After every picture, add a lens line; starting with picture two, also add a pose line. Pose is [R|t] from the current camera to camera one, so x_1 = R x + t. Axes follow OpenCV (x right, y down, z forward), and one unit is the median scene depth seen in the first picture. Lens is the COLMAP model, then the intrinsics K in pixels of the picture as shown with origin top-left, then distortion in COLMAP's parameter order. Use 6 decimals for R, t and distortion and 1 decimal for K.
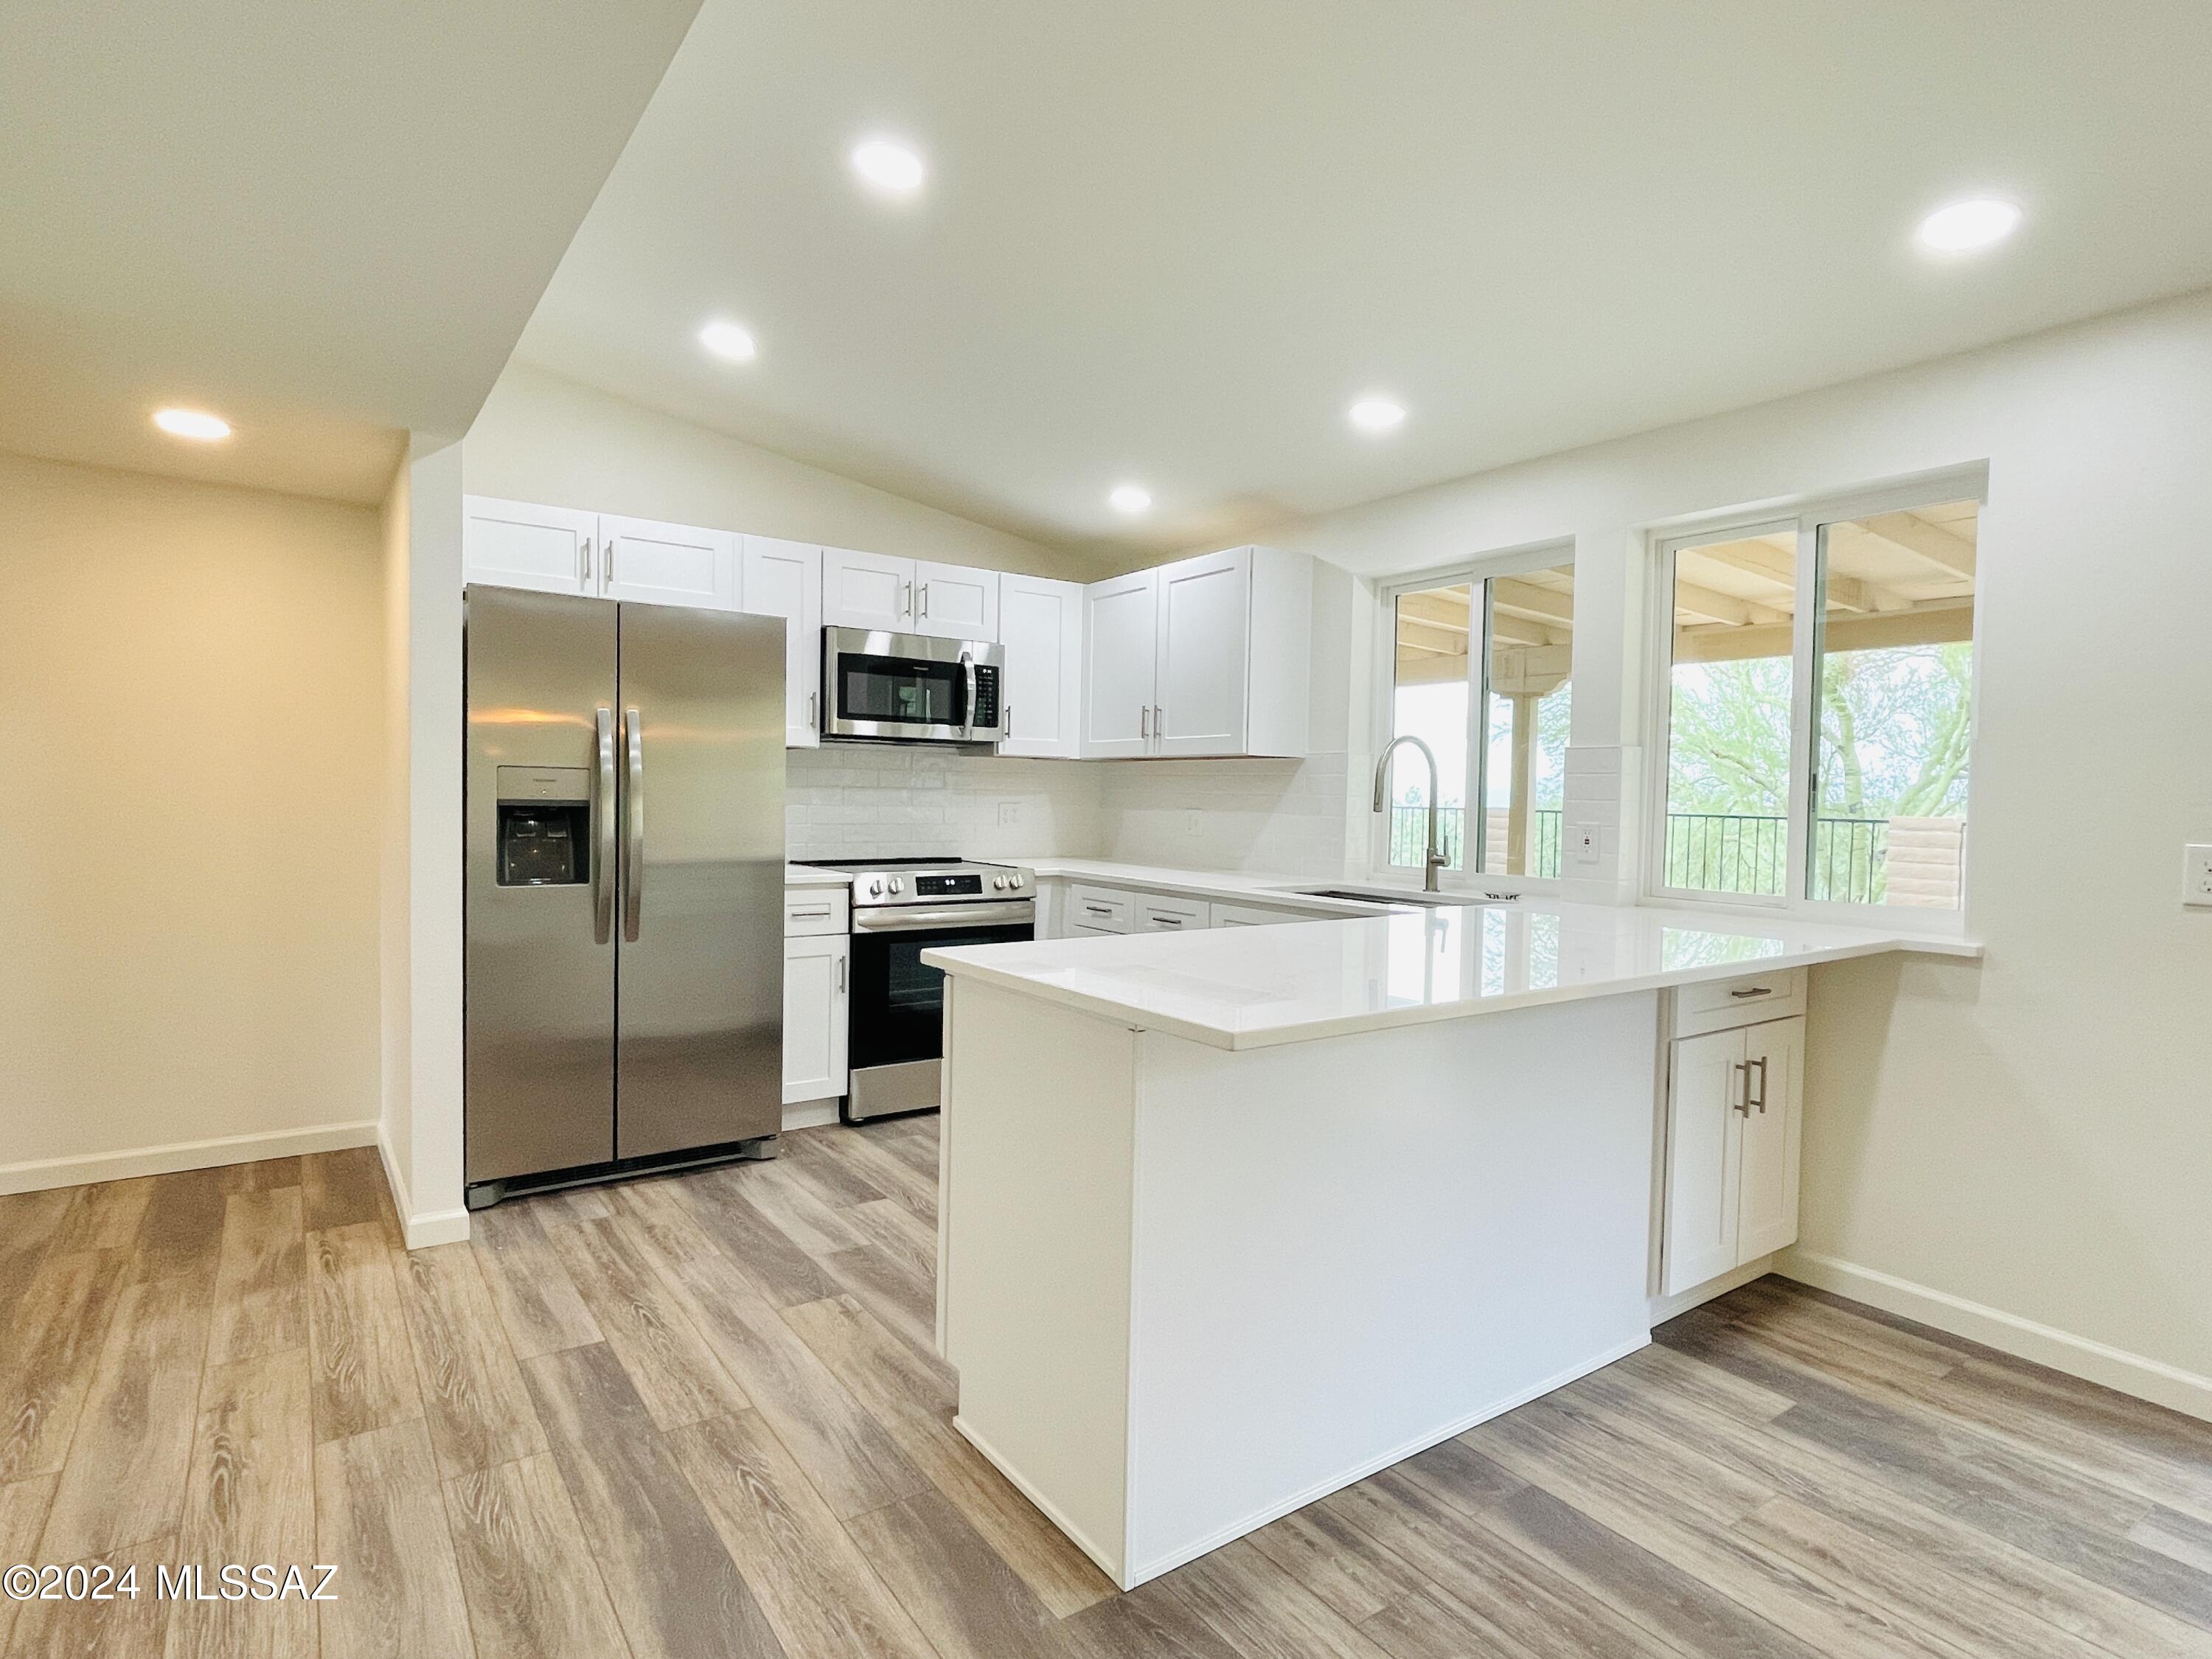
lens RADIAL K [[1163.3, 0, 1106.0], [0, 1163.3, 829.5], [0, 0, 1]] dist [0.001202, 0.002733]
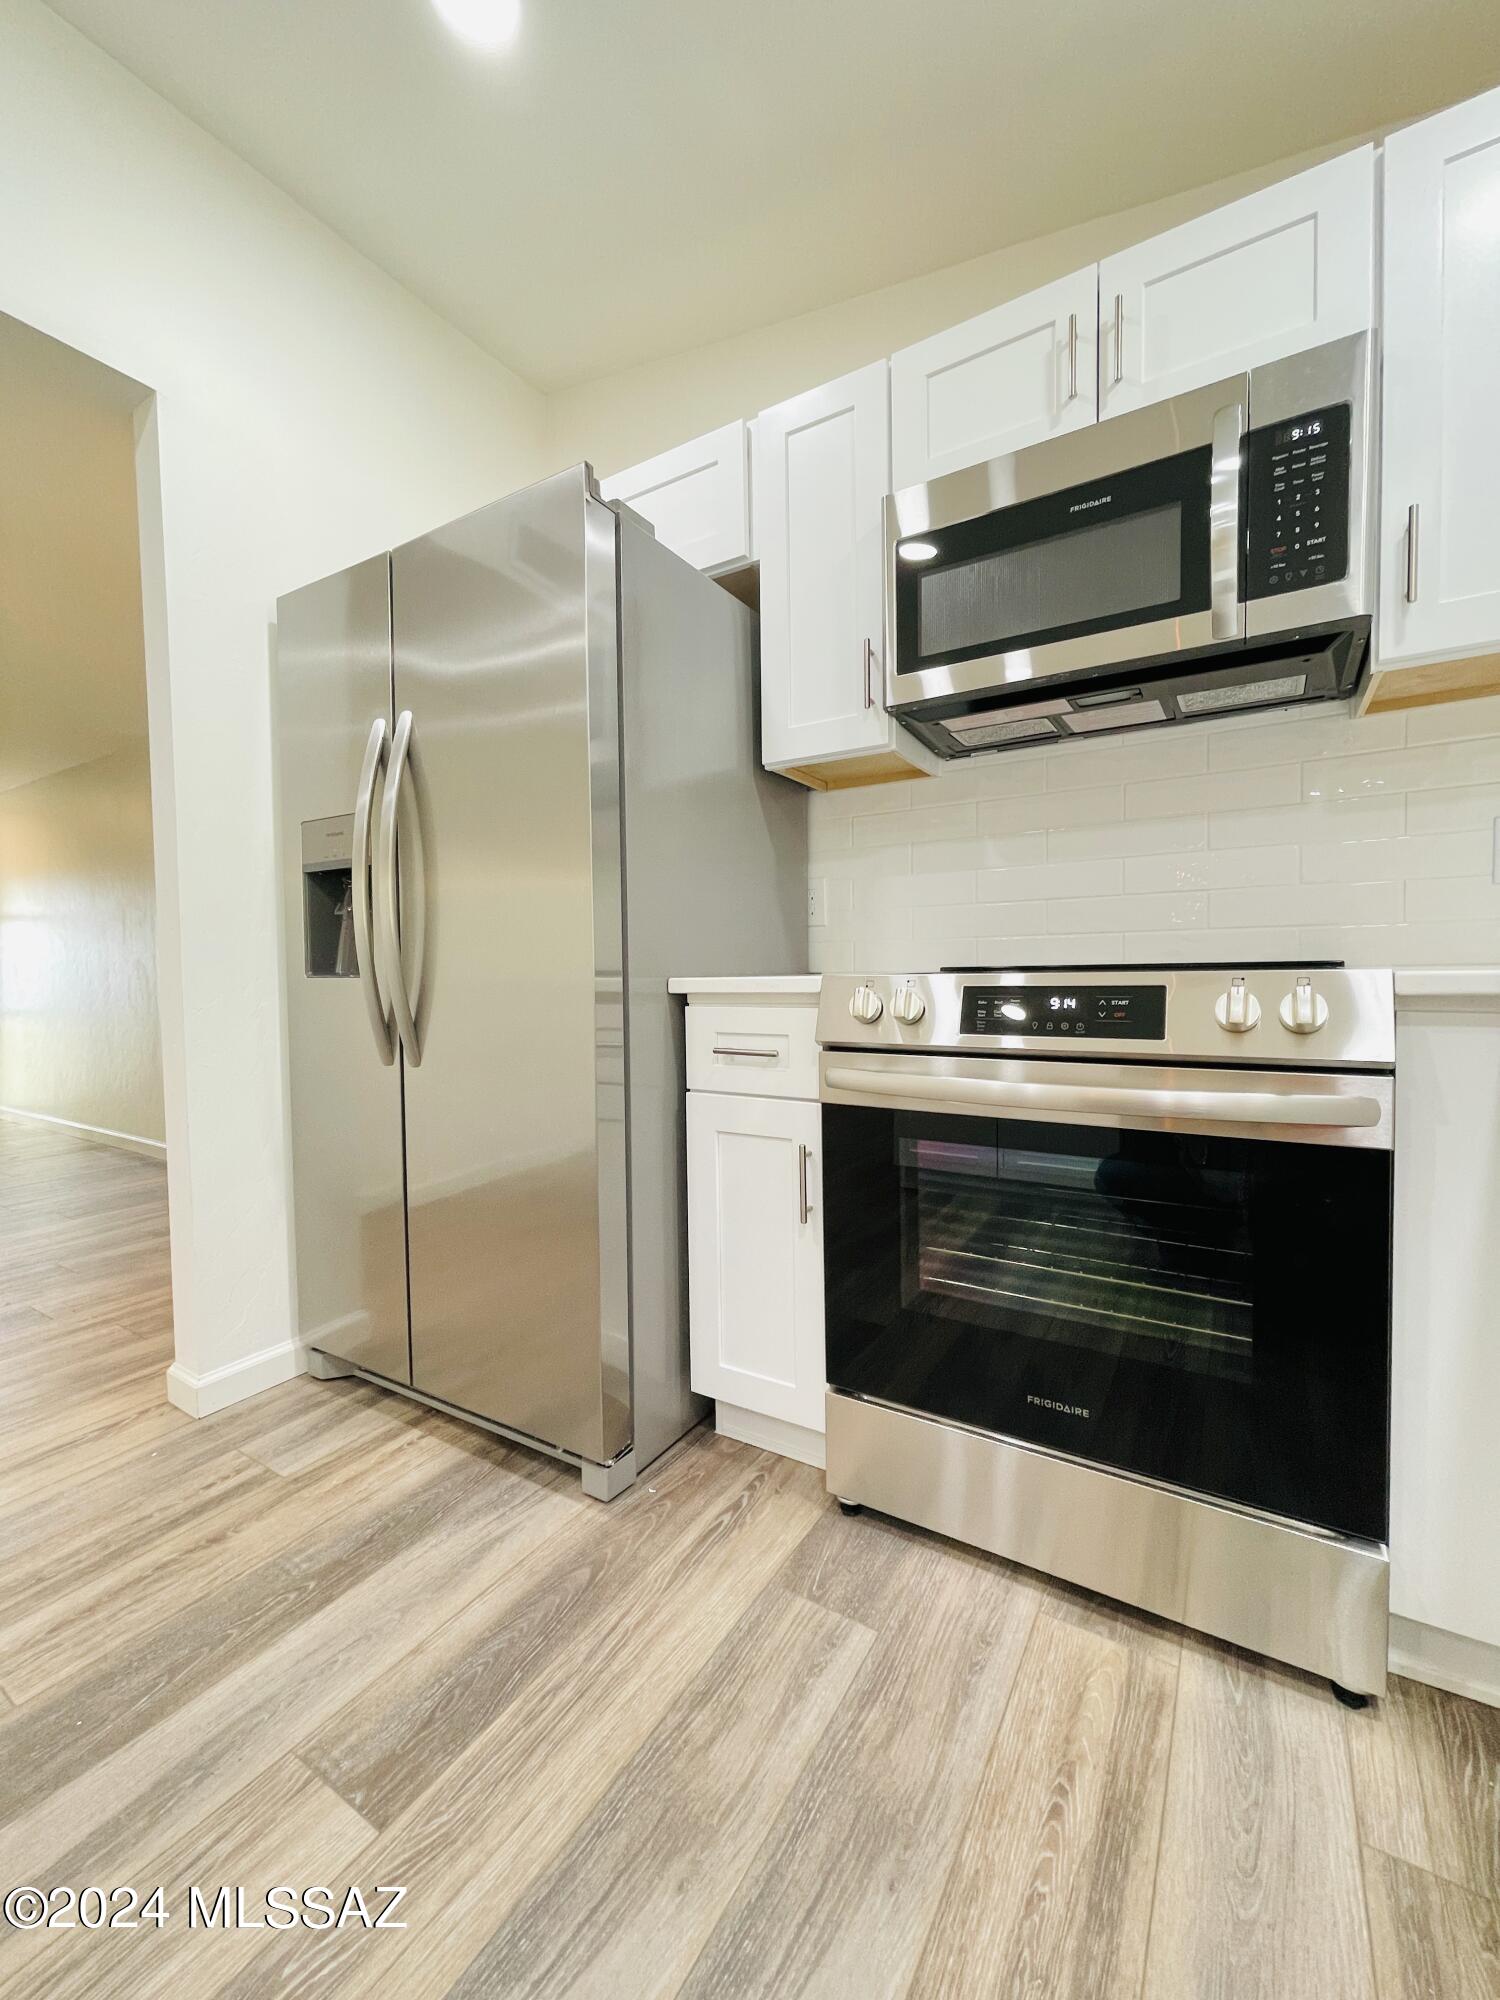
lens RADIAL K [[808.3, 0, 750.0], [0, 808.3, 1000.0], [0, 0, 1]] dist [-0.000590, 0.000385]
pose [[0.388636, 0.014384, -0.921279, 0.093314], [-0.006831, 0.999896, 0.012730, 0.055526], [0.921366, 0.001346, 0.388693, 1.076800]]
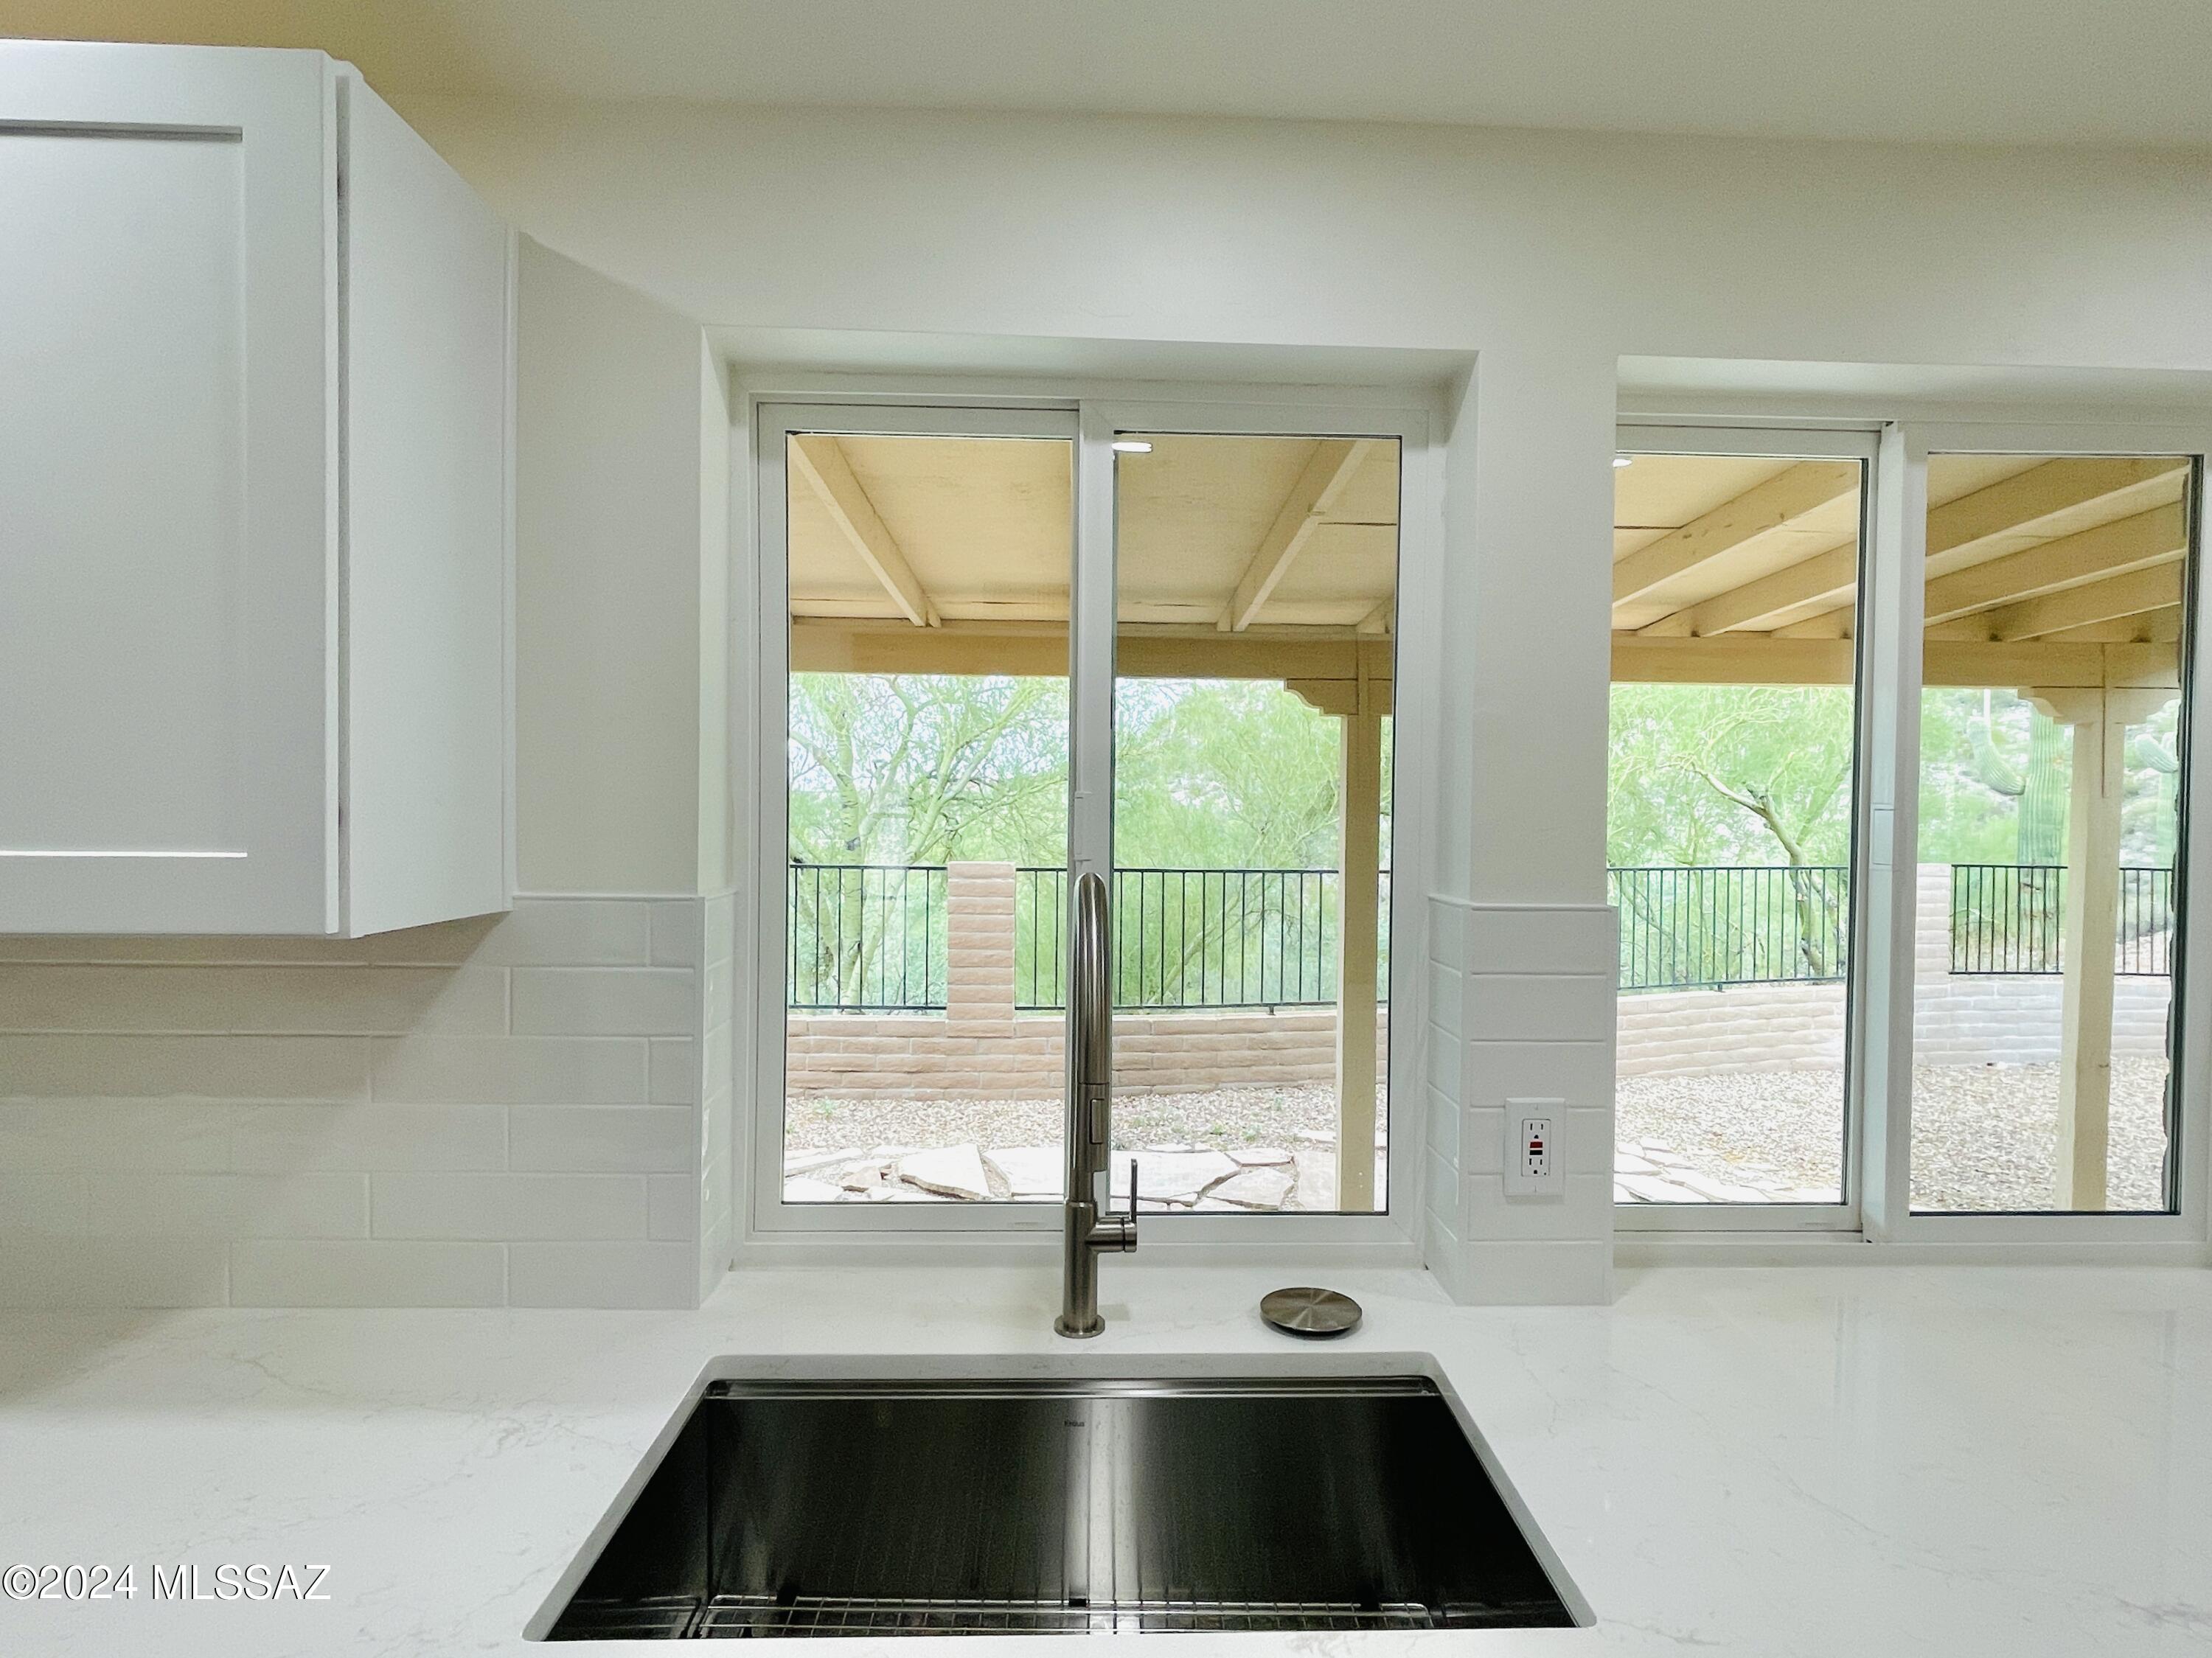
lens RADIAL K [[1193.9, 0, 1106.0], [0, 1193.9, 829.0], [0, 0, 1]] dist [0.001536, 0.000507]
pose [[0.571356, -0.026746, 0.820266, 0.011680], [0.026646, 0.999546, 0.014032, -0.111529], [-0.820269, 0.013840, 0.571810, 0.947058]]
